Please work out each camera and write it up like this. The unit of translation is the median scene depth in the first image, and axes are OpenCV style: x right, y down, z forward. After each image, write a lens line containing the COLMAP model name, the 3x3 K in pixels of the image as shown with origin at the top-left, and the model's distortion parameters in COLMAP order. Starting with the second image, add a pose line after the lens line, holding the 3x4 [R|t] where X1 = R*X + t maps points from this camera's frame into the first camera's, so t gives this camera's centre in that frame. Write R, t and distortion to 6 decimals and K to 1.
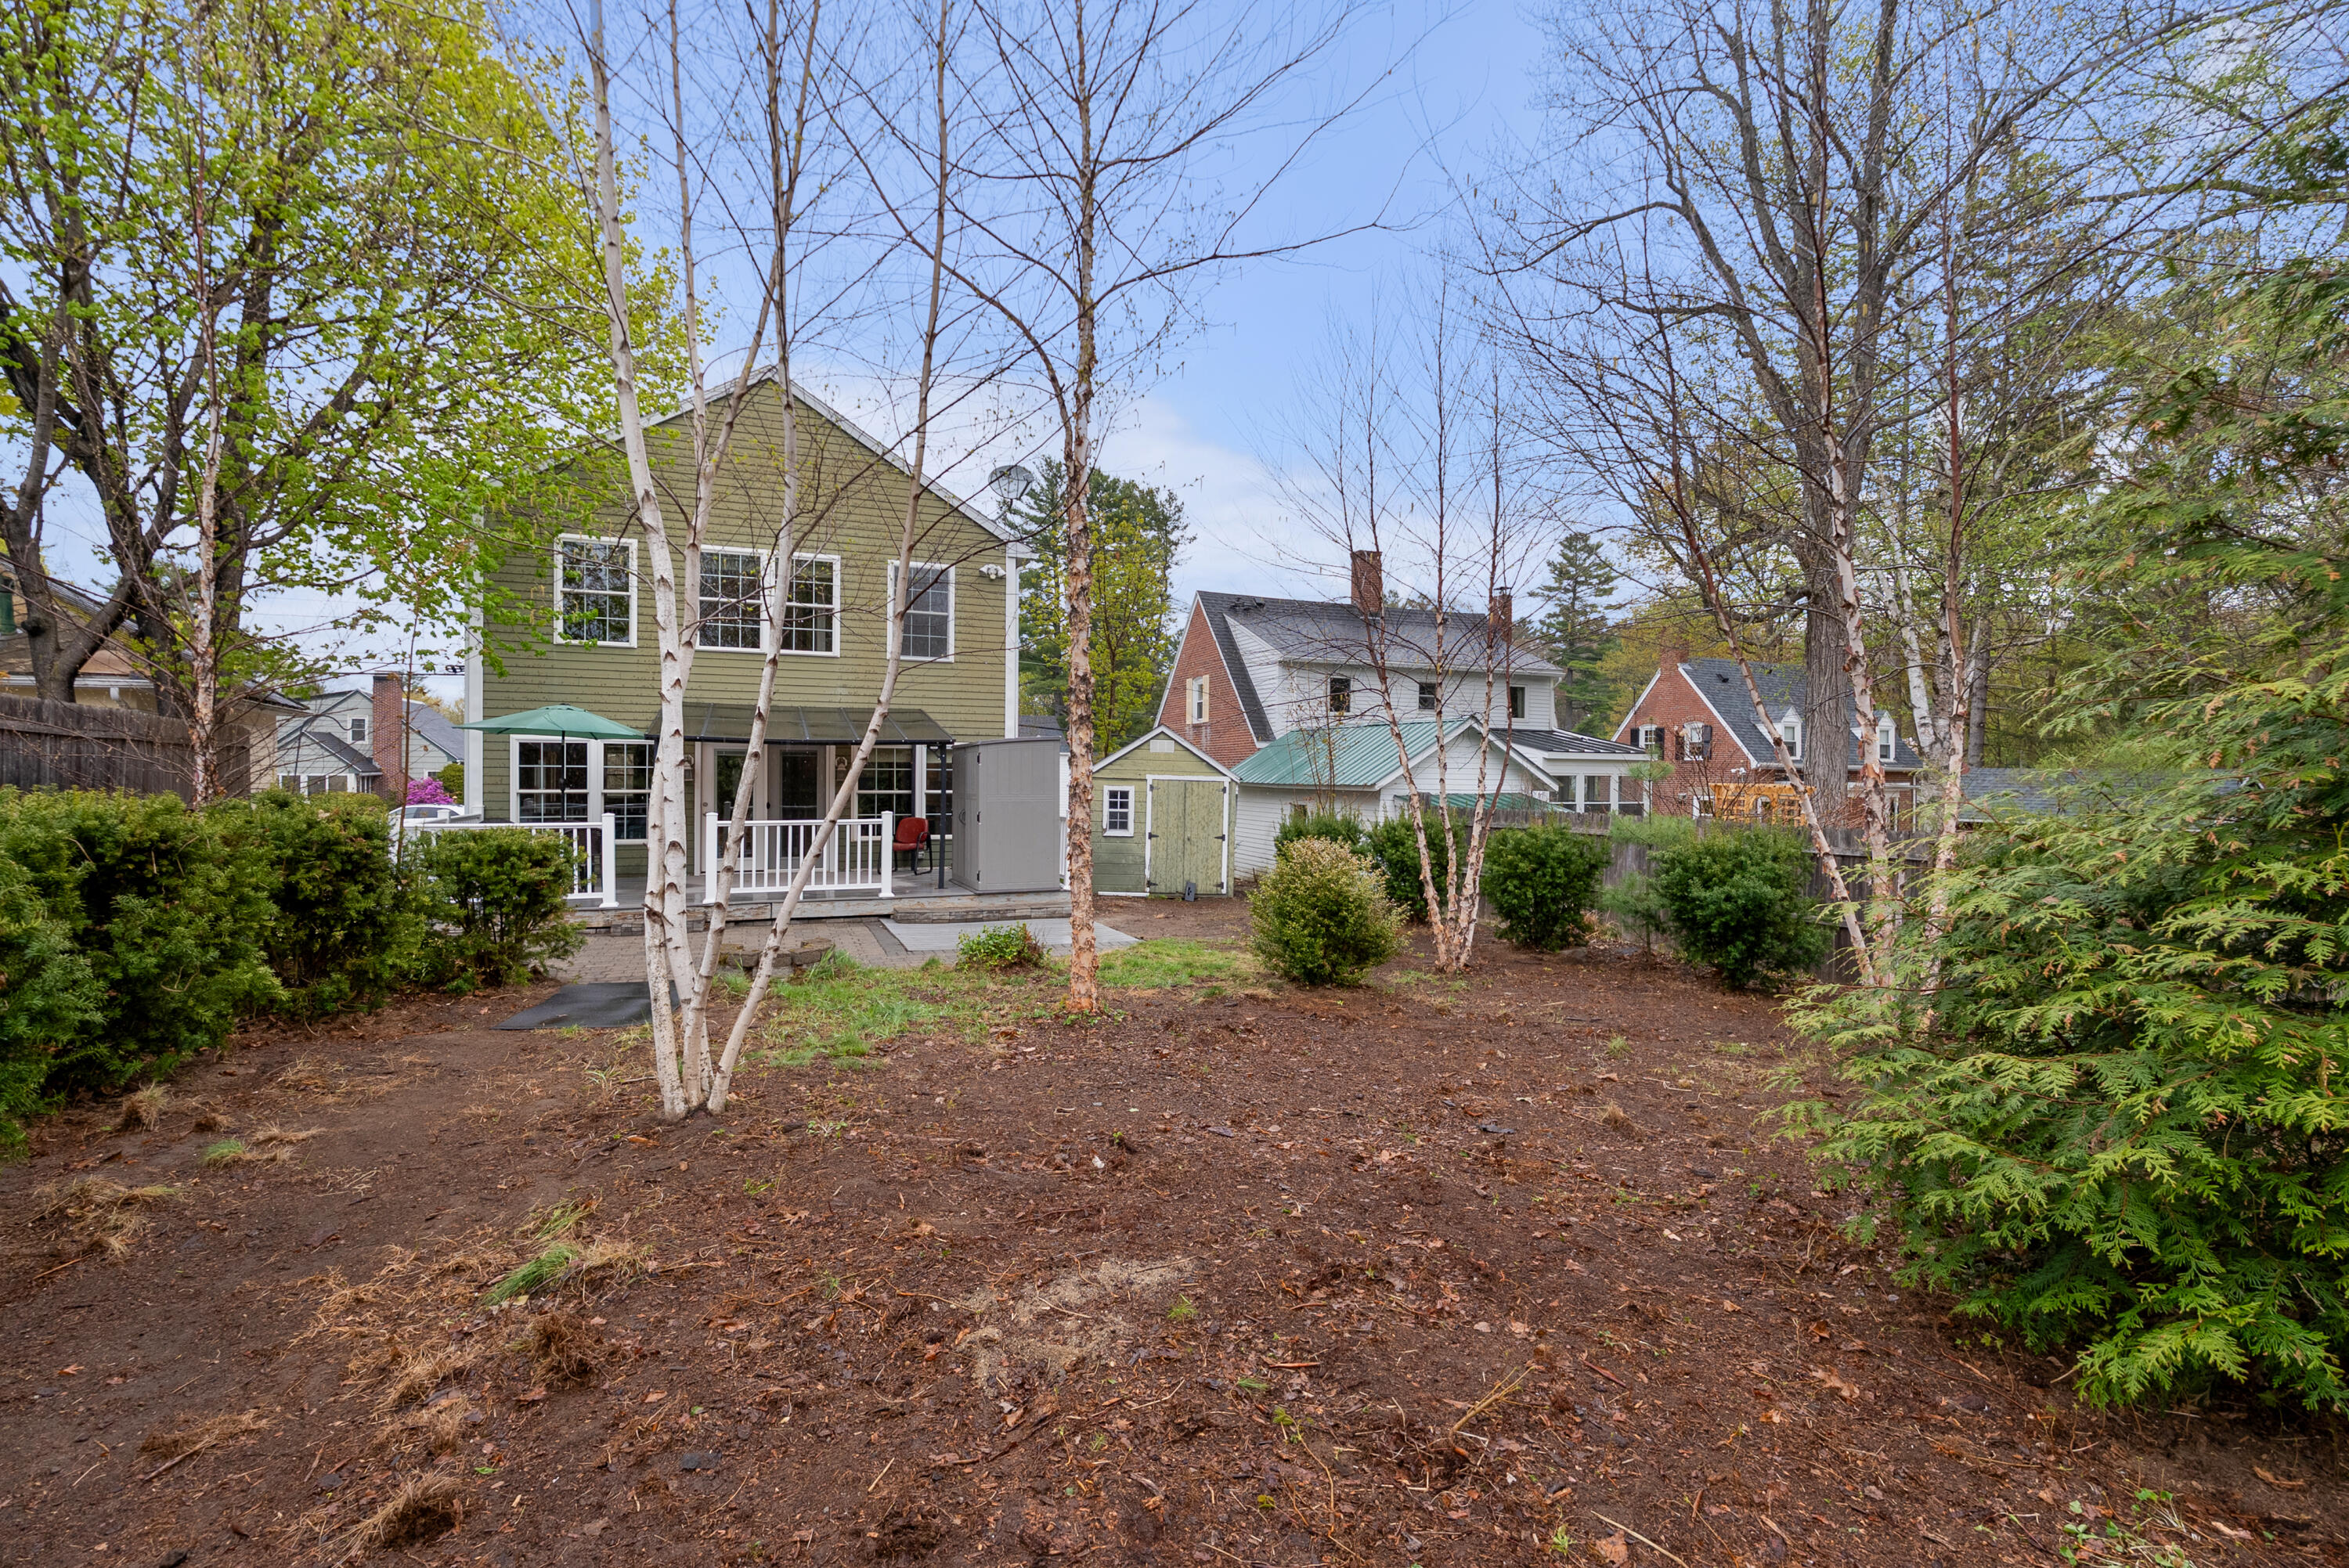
lens RADIAL K [[1060.7, 0, 1173.8], [0, 1060.7, 784.5], [0, 0, 1]] dist [-0.003100, 0.000315]
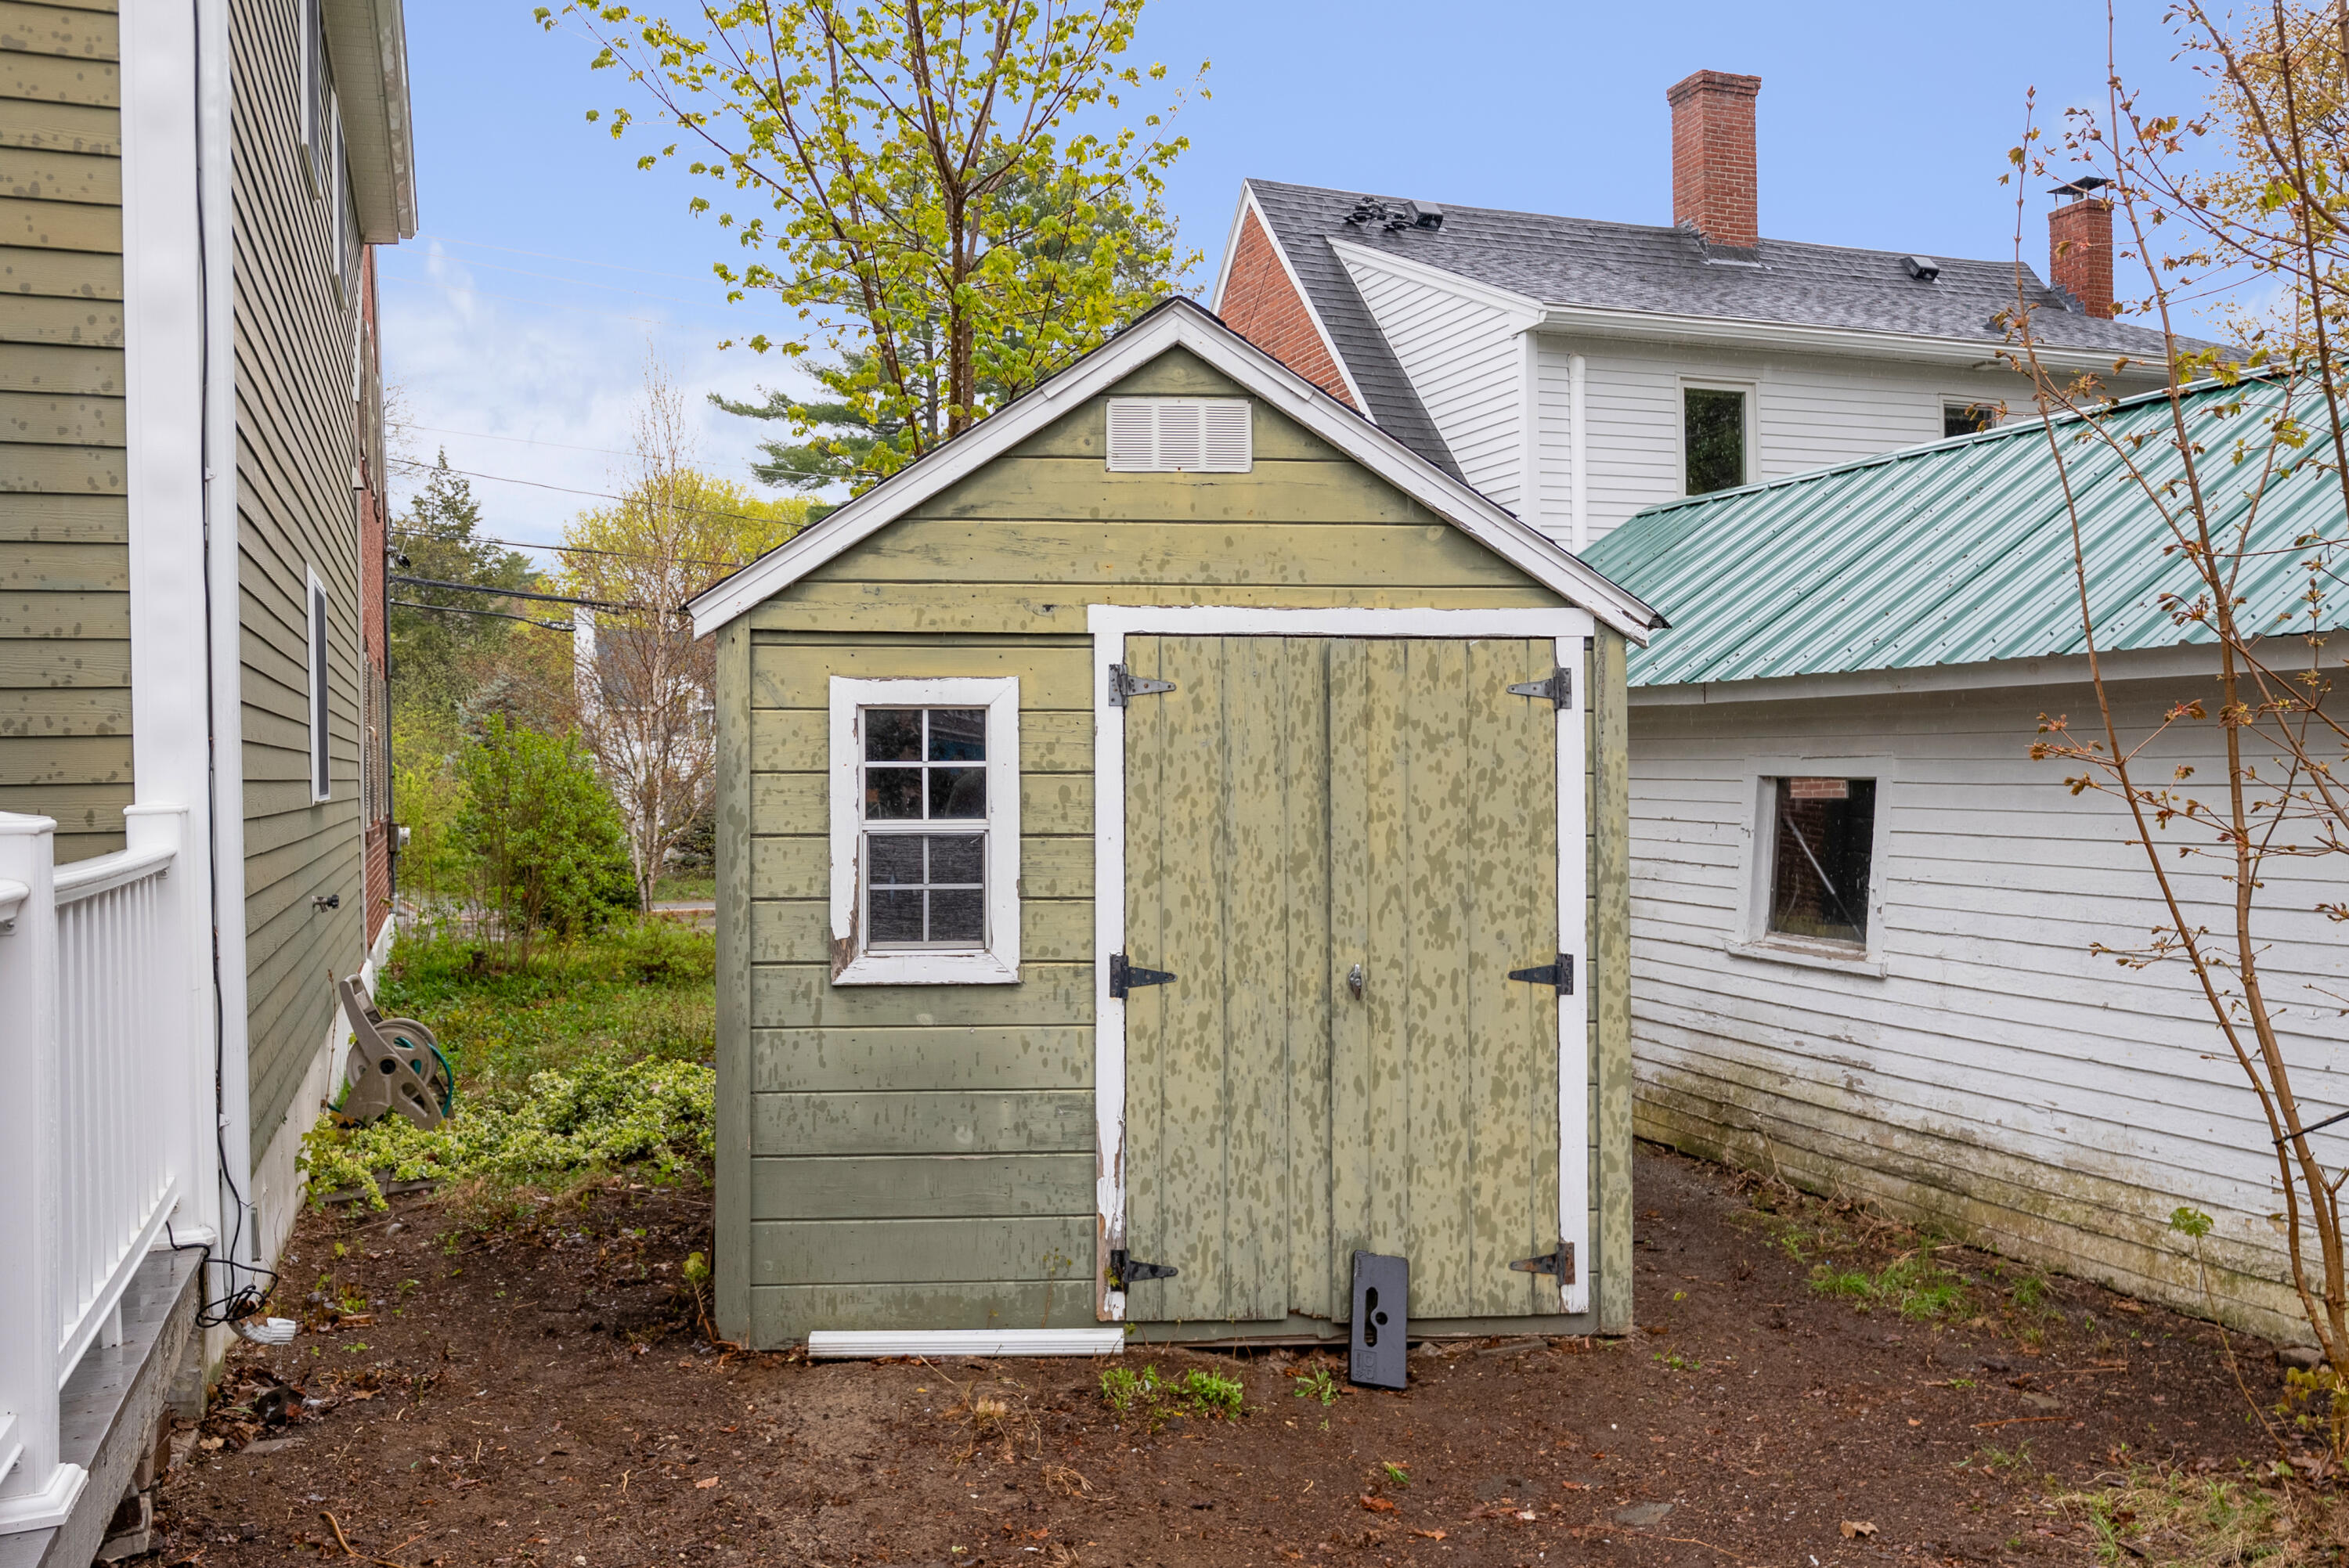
lens RADIAL K [[1765.0, 0, 1175.2], [0, 1765.0, 784.6], [0, 0, 1]] dist [-0.000815, -0.000056]
pose [[0.999613, -0.027235, 0.005628, -0.014540], [0.027235, 0.999629, 0.000076, 0.018826], [-0.005628, 0.000077, 0.999984, 0.724295]]
